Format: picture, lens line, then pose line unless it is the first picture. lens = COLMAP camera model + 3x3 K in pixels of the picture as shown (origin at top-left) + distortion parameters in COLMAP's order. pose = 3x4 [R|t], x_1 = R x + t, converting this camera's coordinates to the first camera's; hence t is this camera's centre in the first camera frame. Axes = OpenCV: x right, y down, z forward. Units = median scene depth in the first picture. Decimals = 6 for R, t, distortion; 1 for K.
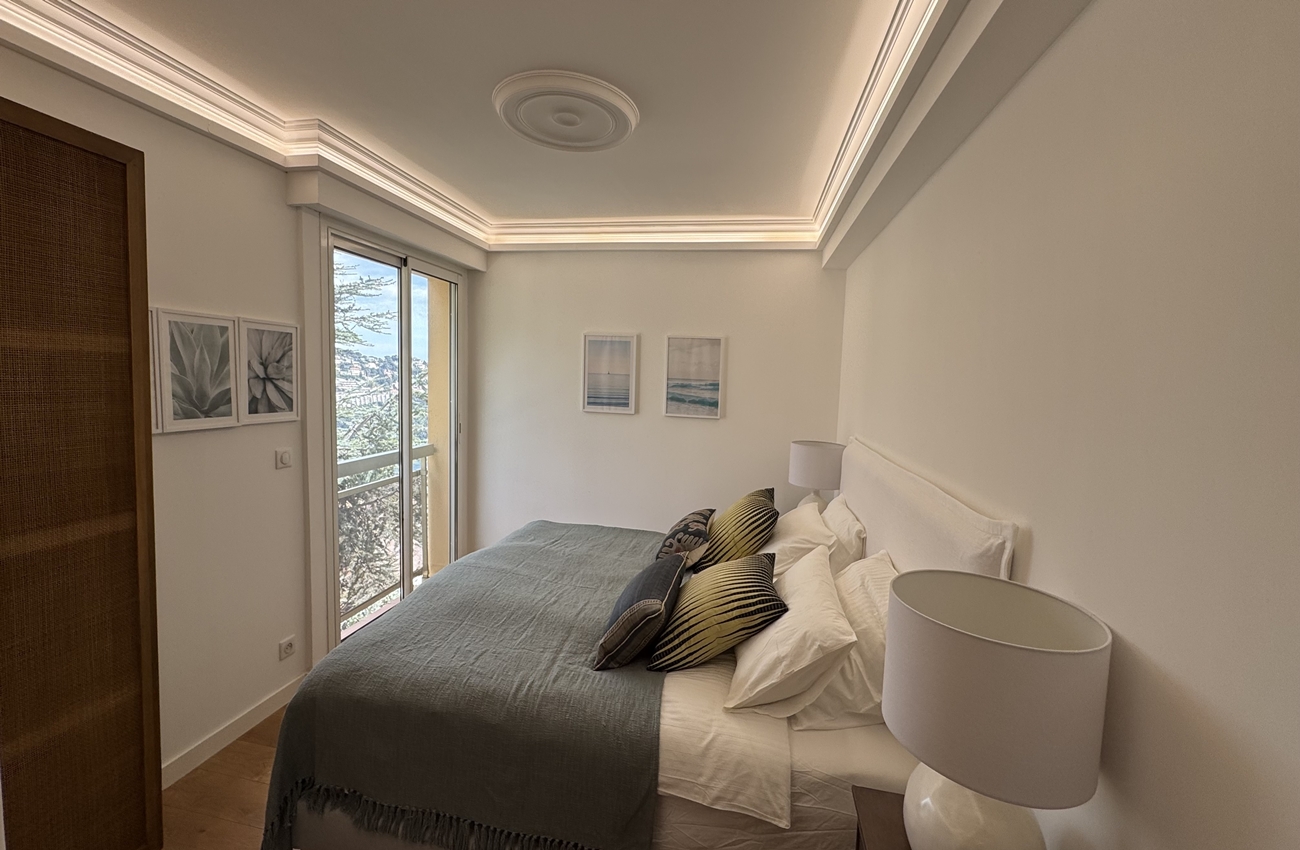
lens RADIAL K [[521.6, 0, 656.7], [0, 521.6, 427.2], [0, 0, 1]] dist [-0.001551, -0.000618]
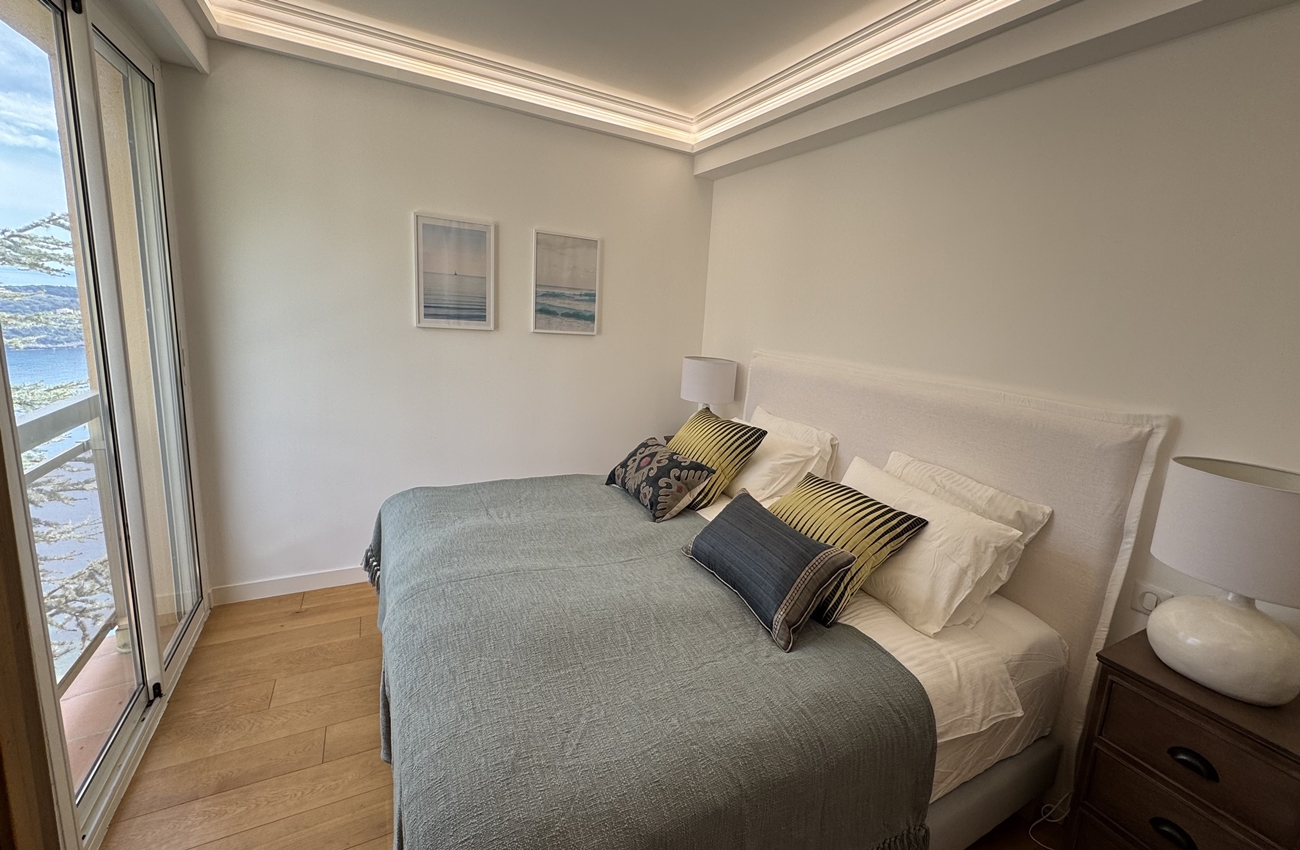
lens RADIAL K [[521.6, 0, 658.6], [0, 521.6, 401.9], [0, 0, 1]] dist [-0.001551, -0.000618]
pose [[0.780574, -0.093463, 0.618036, -0.343966], [0.021855, 0.992234, 0.122450, -0.009469], [-0.624681, -0.082074, 0.776555, 0.247819]]
